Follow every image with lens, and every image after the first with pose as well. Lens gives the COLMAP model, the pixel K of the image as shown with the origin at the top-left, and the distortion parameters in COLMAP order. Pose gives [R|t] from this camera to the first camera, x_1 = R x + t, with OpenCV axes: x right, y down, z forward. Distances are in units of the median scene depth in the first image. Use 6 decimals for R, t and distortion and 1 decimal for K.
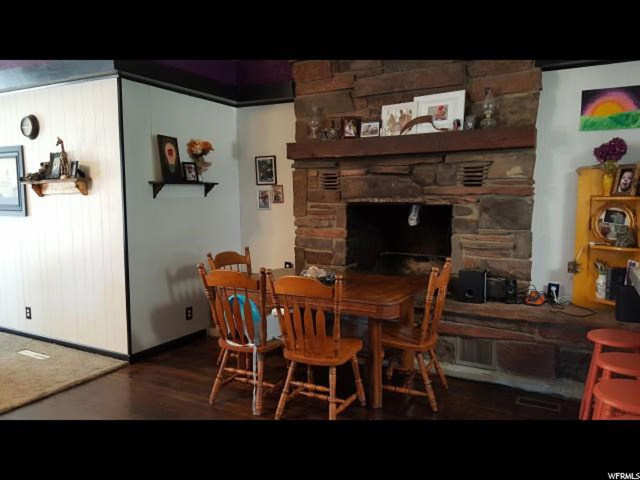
lens RADIAL K [[499.0, 0, 320.0], [0, 499.0, 240.0], [0, 0, 1]] dist [0.114187, -0.144699]
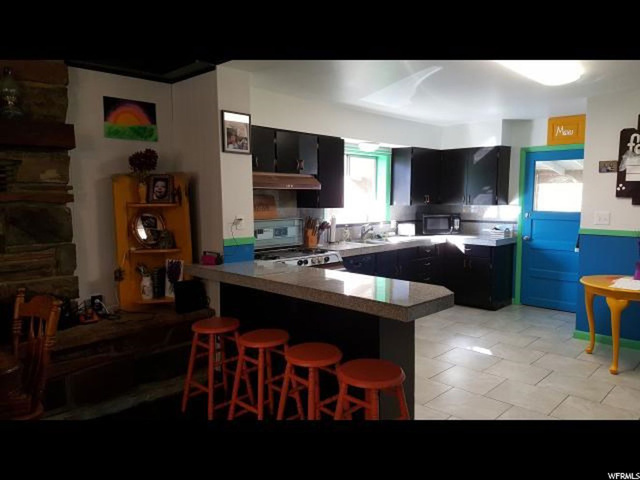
lens RADIAL K [[499.0, 0, 320.0], [0, 499.0, 240.0], [0, 0, 1]] dist [0.114187, -0.144699]
pose [[0.251114, -0.087866, 0.963961, -0.353523], [0.089449, 0.993717, 0.067276, -0.045664], [-0.963816, 0.069331, 0.257395, 0.365296]]
